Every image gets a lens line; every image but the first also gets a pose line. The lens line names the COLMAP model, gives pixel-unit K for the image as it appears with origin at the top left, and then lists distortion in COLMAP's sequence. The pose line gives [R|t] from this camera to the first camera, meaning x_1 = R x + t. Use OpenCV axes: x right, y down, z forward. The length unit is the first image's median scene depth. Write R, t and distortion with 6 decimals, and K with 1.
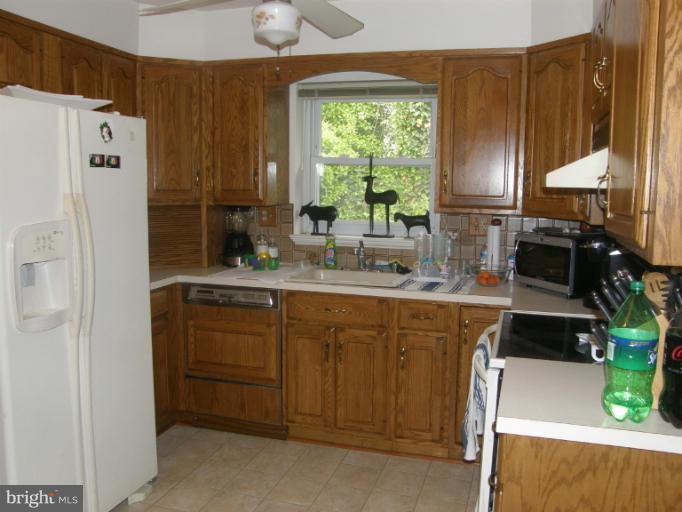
lens RADIAL K [[599.6, 0, 349.0], [0, 599.6, 260.3], [0, 0, 1]] dist [-0.148939, 0.120208]
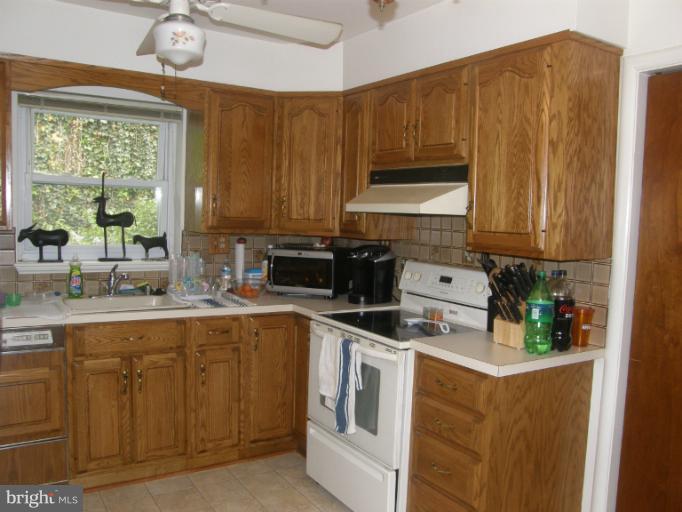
lens RADIAL K [[599.6, 0, 349.0], [0, 599.6, 260.3], [0, 0, 1]] dist [-0.148939, 0.120208]
pose [[0.646510, -0.053434, 0.761032, -0.477927], [0.074452, 0.997202, 0.006768, -0.020019], [-0.759264, 0.052285, 0.648679, 0.118449]]
